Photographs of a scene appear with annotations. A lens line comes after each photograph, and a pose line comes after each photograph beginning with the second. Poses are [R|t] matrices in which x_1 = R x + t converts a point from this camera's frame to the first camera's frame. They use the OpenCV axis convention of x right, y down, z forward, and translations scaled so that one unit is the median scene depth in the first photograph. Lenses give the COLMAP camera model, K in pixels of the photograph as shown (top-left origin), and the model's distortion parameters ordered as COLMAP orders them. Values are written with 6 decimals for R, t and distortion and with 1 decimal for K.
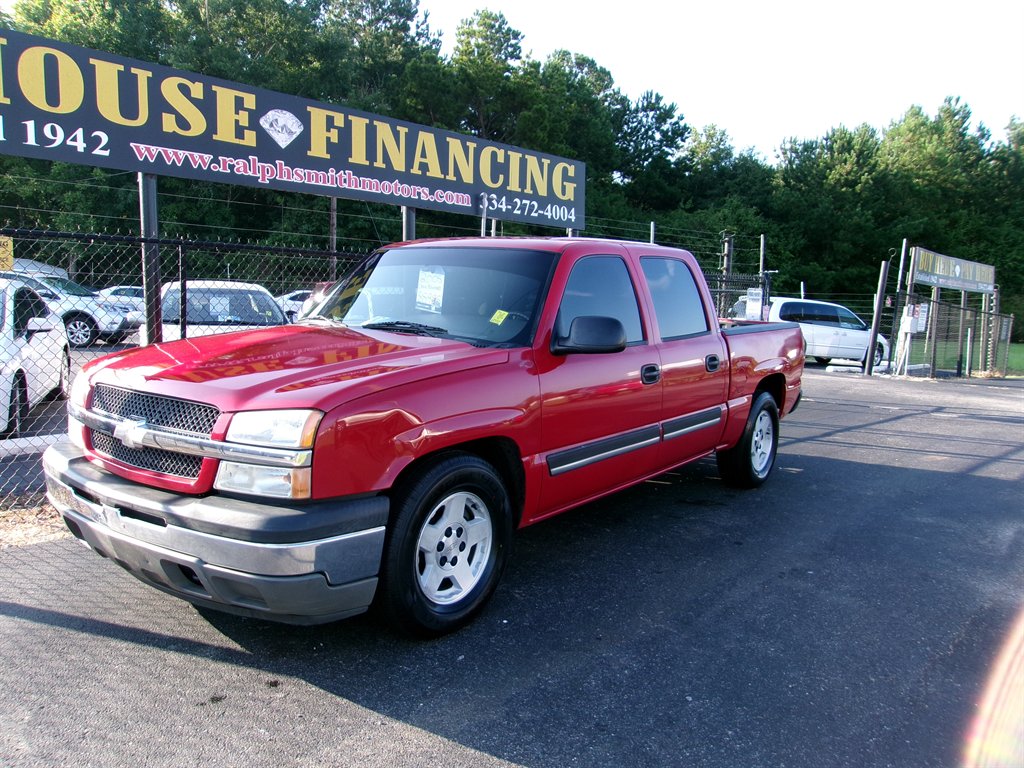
lens RADIAL K [[806.9, 0, 498.8], [0, 806.9, 386.1], [0, 0, 1]] dist [-0.046702, 0.090972]
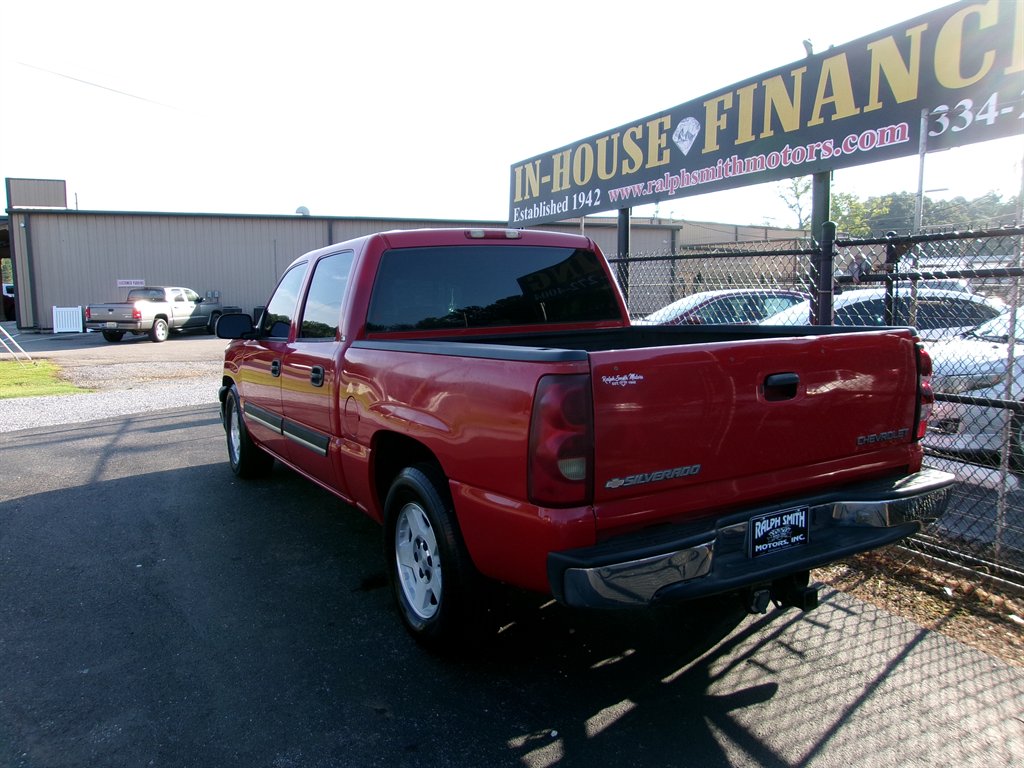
lens RADIAL K [[804.8, 0, 494.3], [0, 804.8, 379.1], [0, 0, 1]] dist [-0.015877, 0.079691]
pose [[-0.393418, 0.072560, -0.916492, 0.659658], [-0.104704, 0.986858, 0.123077, -0.101481], [0.913378, 0.144381, -0.380650, 1.031828]]
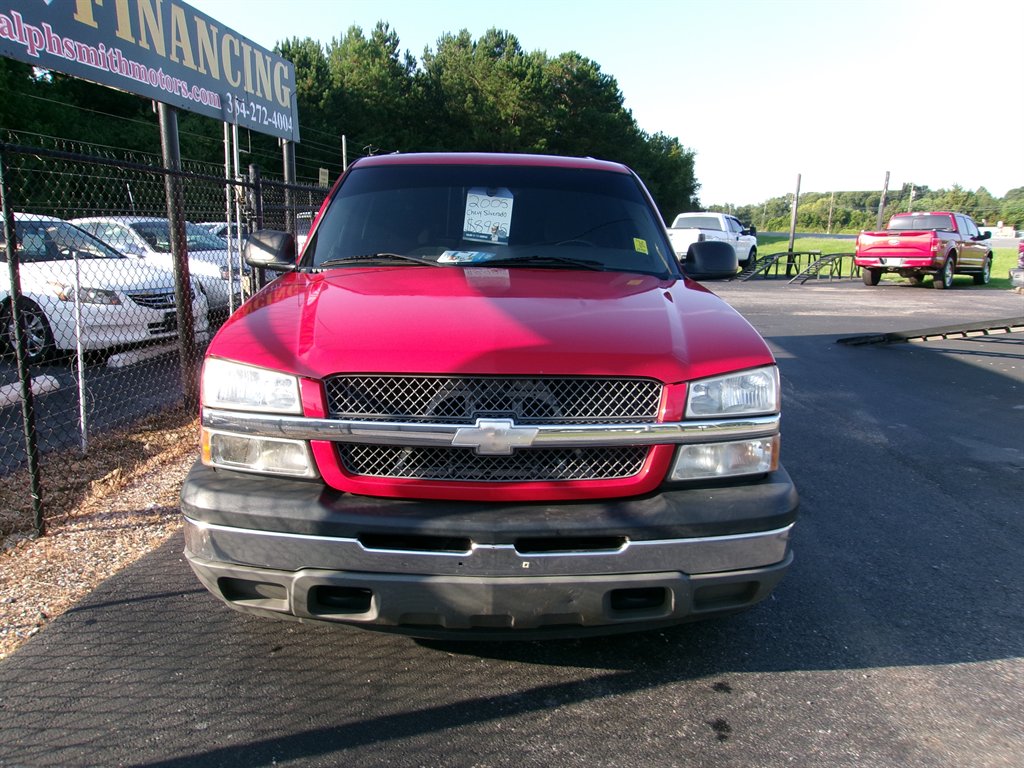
lens RADIAL K [[806.9, 0, 498.8], [0, 806.9, 386.1], [0, 0, 1]] dist [-0.046702, 0.090972]
pose [[0.781908, -0.150014, 0.605075, -0.366785], [0.087058, 0.987380, 0.132296, -0.032373], [-0.617285, -0.050767, 0.785100, 0.190208]]
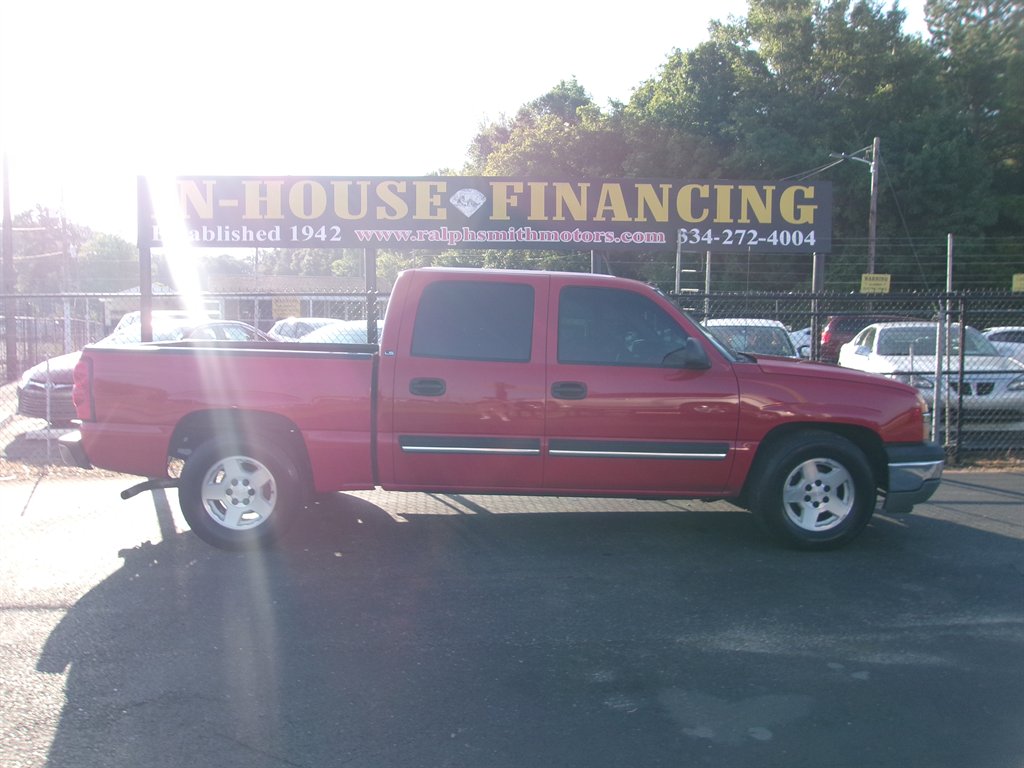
lens RADIAL K [[804.4, 0, 498.3], [0, 804.4, 385.5], [0, 0, 1]] dist [-0.047286, 0.091536]
pose [[0.718495, 0.026646, -0.695021, 0.589828], [-0.058215, 0.998063, -0.021918, 0.004378], [0.693092, 0.056208, 0.718655, 0.088207]]
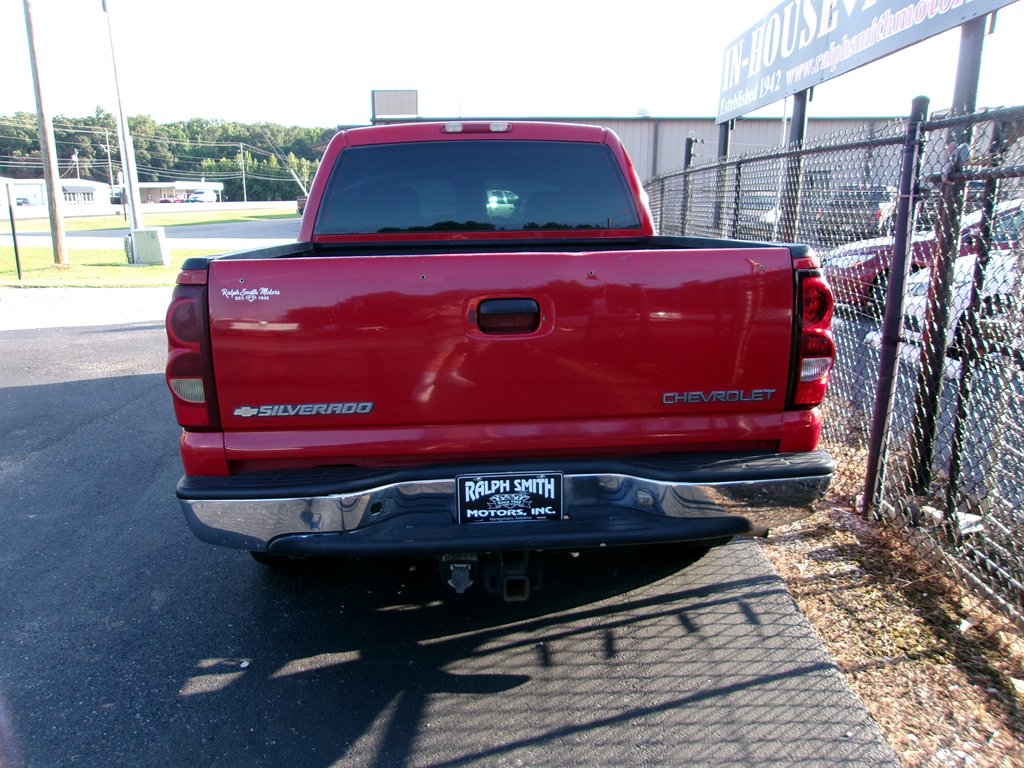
lens RADIAL K [[799.1, 0, 491.1], [0, 799.1, 370.8], [0, 0, 1]] dist [0.001852, 0.042695]
pose [[-0.755633, 0.107775, -0.646067, 0.458294], [-0.094495, 0.958114, 0.270349, -0.124835], [0.648143, 0.265335, -0.713799, 1.219114]]
